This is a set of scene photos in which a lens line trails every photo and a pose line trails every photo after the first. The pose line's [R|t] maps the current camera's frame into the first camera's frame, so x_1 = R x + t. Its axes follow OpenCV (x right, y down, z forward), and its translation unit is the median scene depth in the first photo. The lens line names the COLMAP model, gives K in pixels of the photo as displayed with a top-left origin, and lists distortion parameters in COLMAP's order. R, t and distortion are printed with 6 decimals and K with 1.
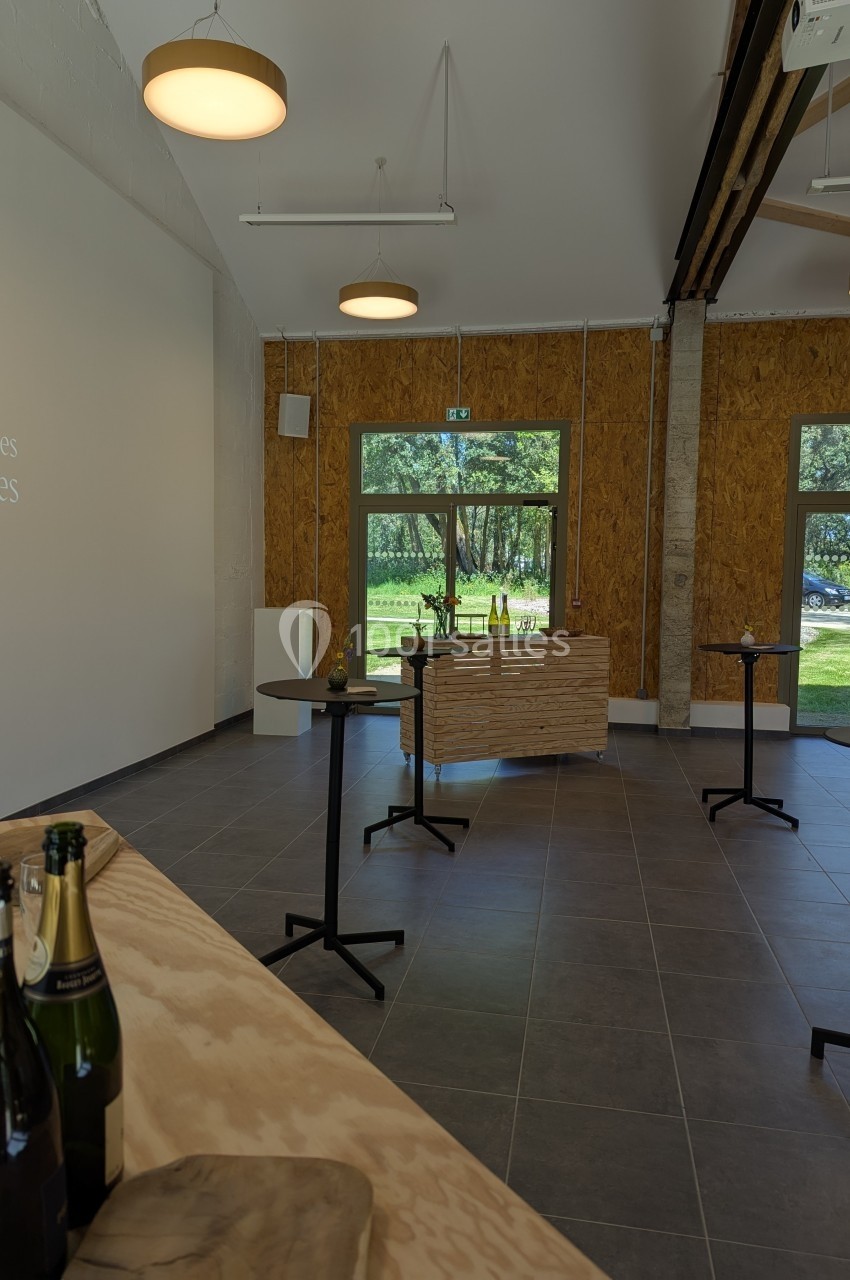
lens RADIAL K [[881.7, 0, 451.5], [0, 881.7, 615.8], [0, 0, 1]] dist [0.076615, -0.094712]
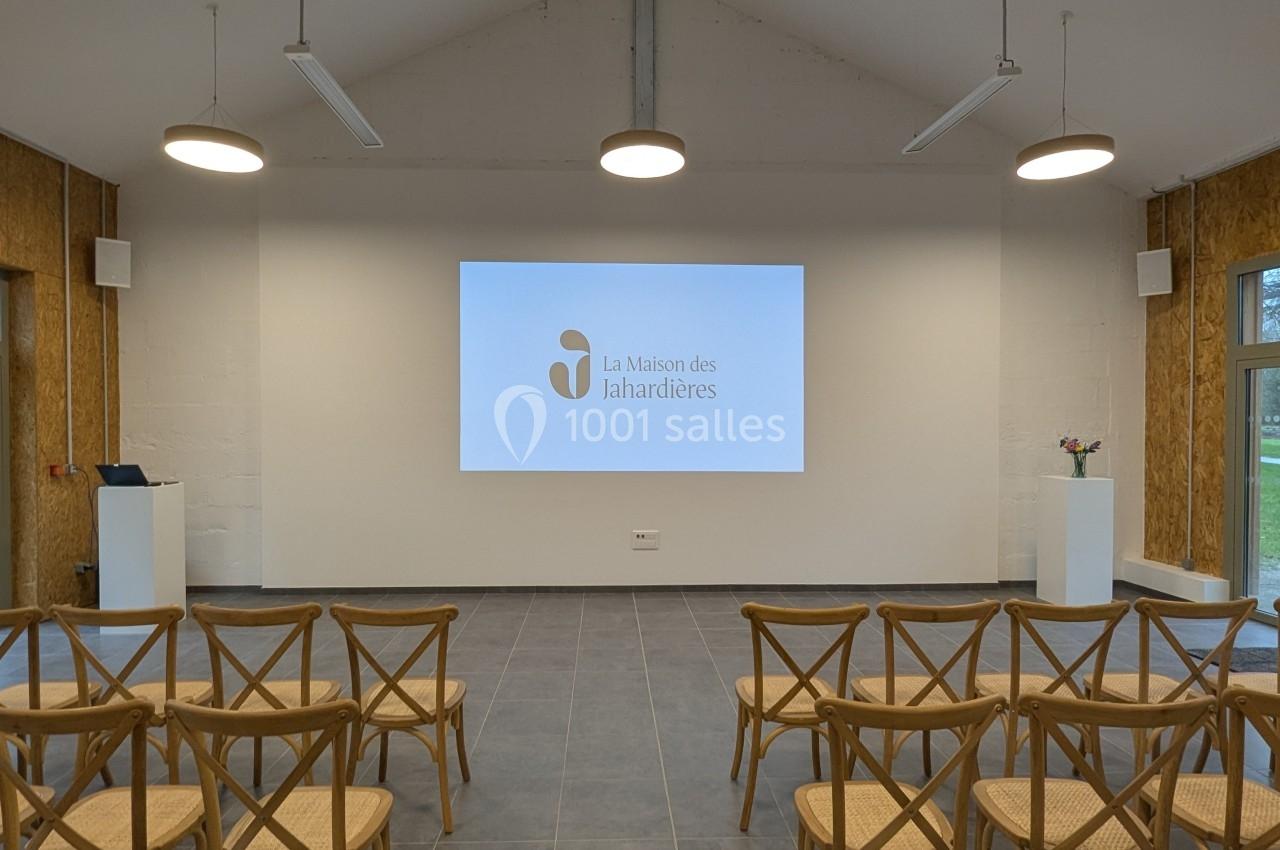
lens RADIAL K [[695.8, 0, 617.4], [0, 695.8, 420.9], [0, 0, 1]] dist [-0.000024, -0.000831]
pose [[0.198493, -0.011562, -0.980034, 0.417332], [-0.053962, 0.998285, -0.022707, -0.021888], [0.978616, 0.057392, 0.197528, 0.303926]]
